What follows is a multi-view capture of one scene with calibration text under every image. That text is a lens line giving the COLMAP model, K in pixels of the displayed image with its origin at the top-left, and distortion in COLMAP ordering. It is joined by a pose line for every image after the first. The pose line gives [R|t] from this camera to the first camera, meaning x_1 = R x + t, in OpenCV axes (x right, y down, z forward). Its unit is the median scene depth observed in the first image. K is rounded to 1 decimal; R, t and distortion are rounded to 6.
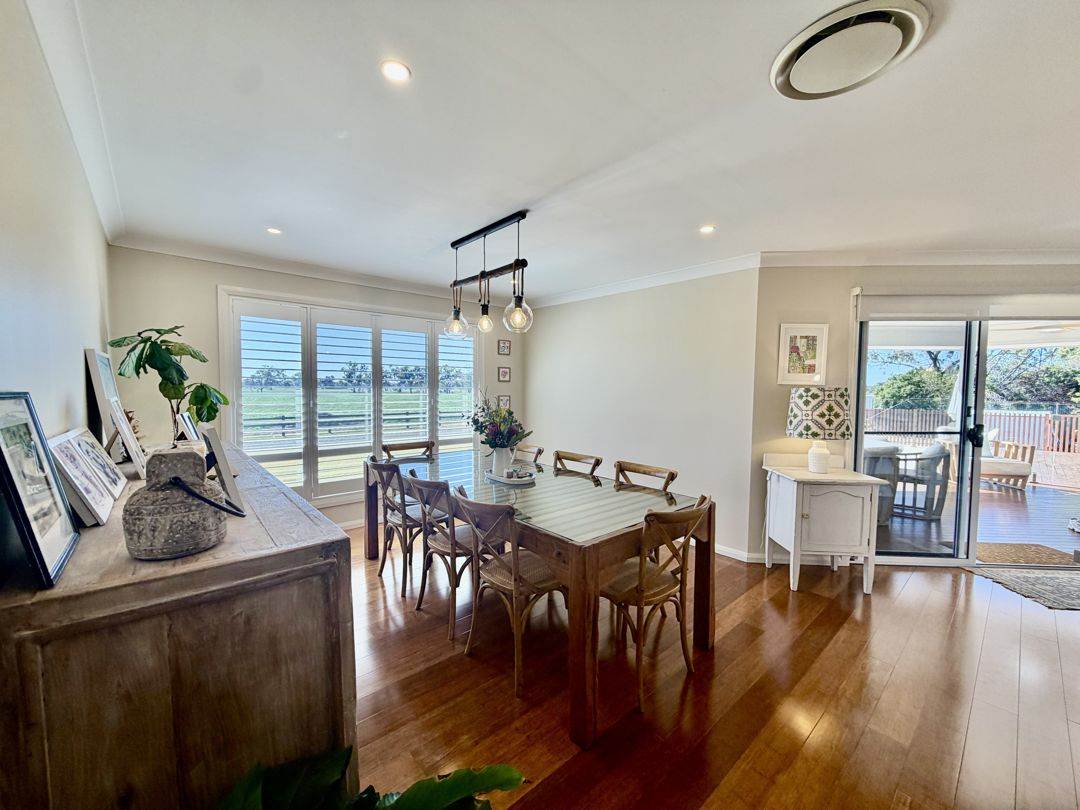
lens RADIAL K [[429.8, 0, 539.6], [0, 429.8, 407.4], [0, 0, 1]] dist [0.003165, -0.000525]
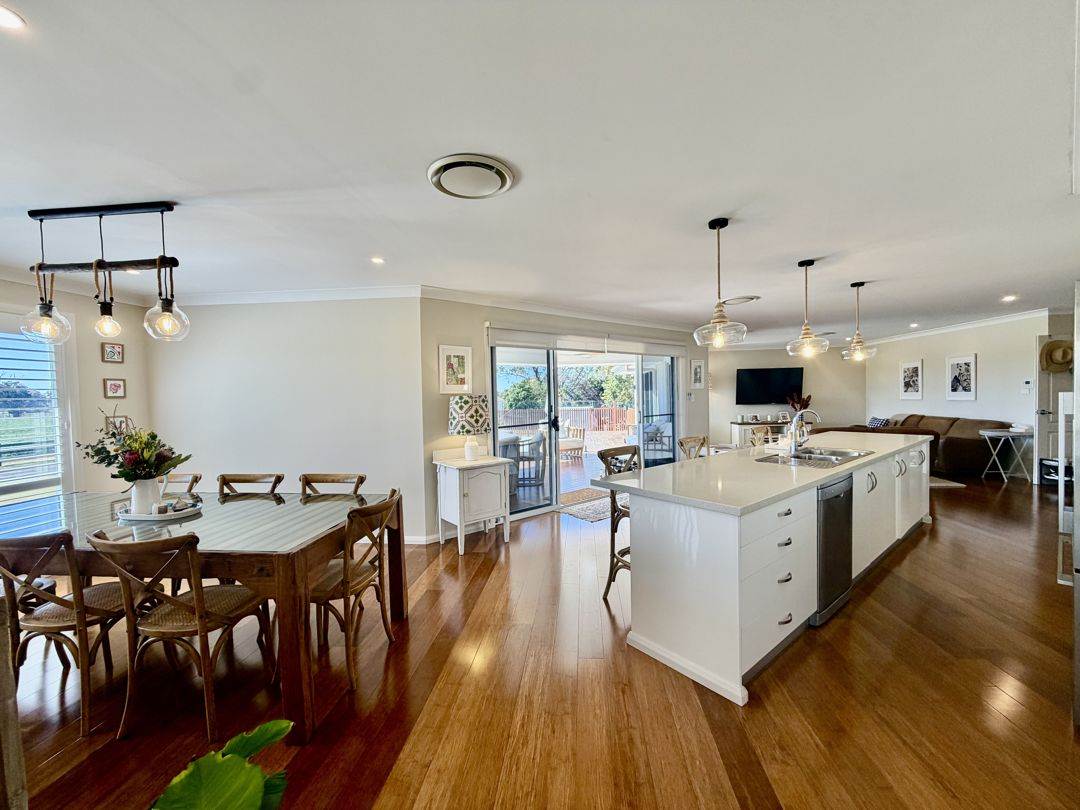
lens RADIAL K [[429.8, 0, 535.6], [0, 429.8, 407.1], [0, 0, 1]] dist [0.003165, -0.000525]
pose [[0.740491, -0.044692, 0.670578, -0.082669], [0.060345, 0.998178, -0.000111, 0.001554], [-0.669351, 0.040548, 0.741839, -0.111412]]
